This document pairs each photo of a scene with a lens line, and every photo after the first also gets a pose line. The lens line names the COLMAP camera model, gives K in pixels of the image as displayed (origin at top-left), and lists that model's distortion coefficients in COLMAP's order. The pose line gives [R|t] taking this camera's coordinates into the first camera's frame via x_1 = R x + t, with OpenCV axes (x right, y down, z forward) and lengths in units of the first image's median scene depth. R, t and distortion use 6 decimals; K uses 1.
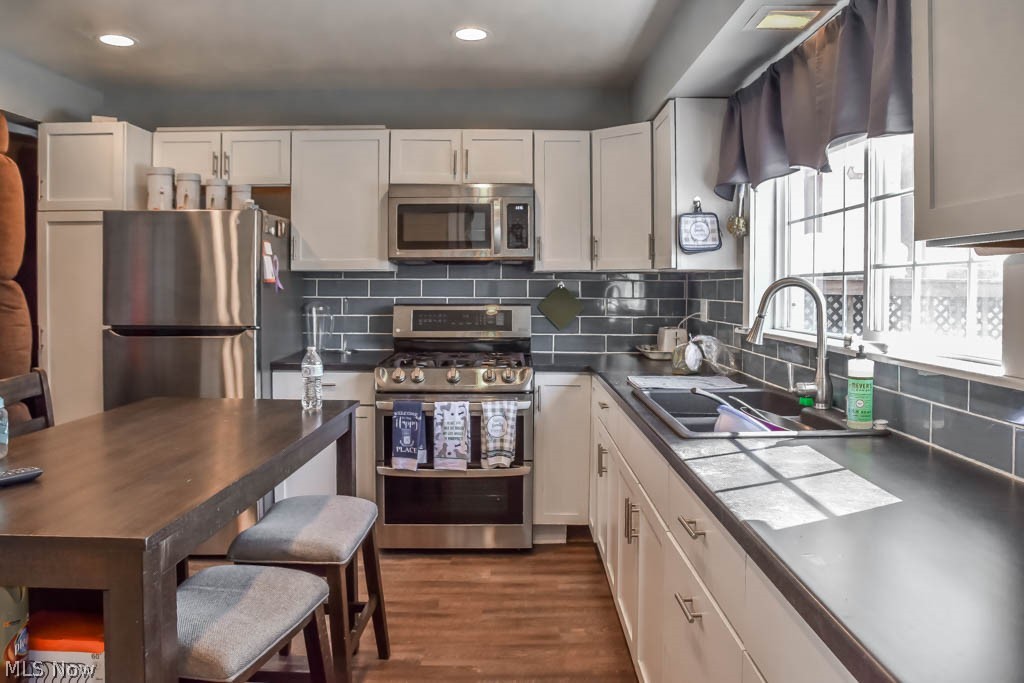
lens RADIAL K [[798.4, 0, 512.0], [0, 798.4, 341.5], [0, 0, 1]] dist [0.000239, 0.000764]
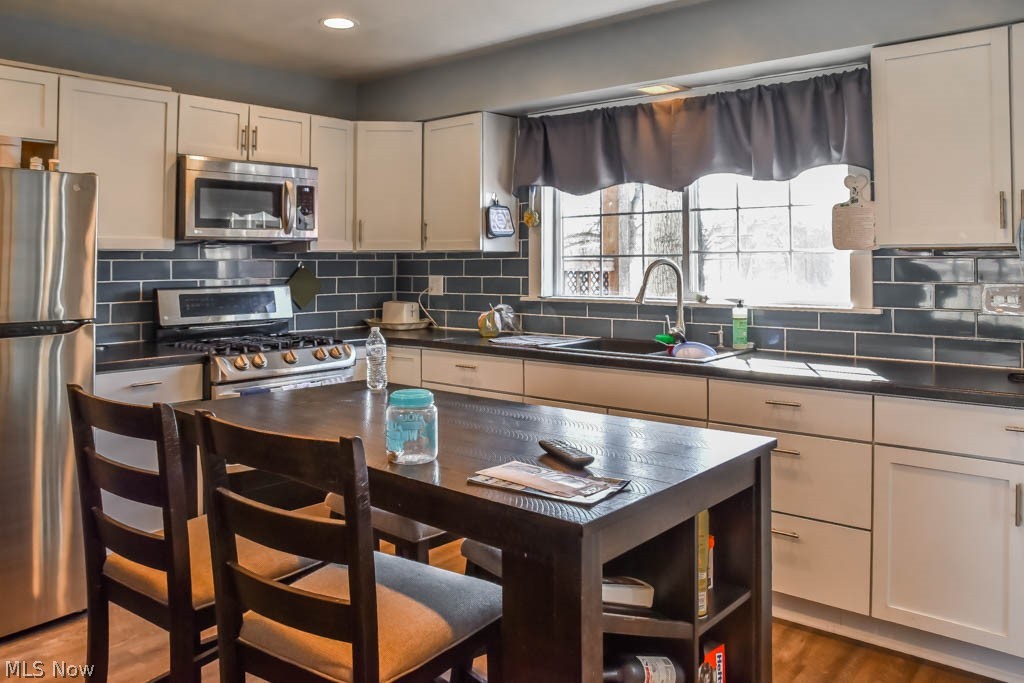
lens RADIAL K [[813.8, 0, 512.0], [0, 813.8, 341.5], [0, 0, 1]] dist [-0.100473, 0.183432]
pose [[0.654432, -0.076825, 0.752208, -0.676048], [0.058338, 0.996990, 0.051069, -0.012829], [-0.753867, 0.010461, 0.656944, 0.142802]]
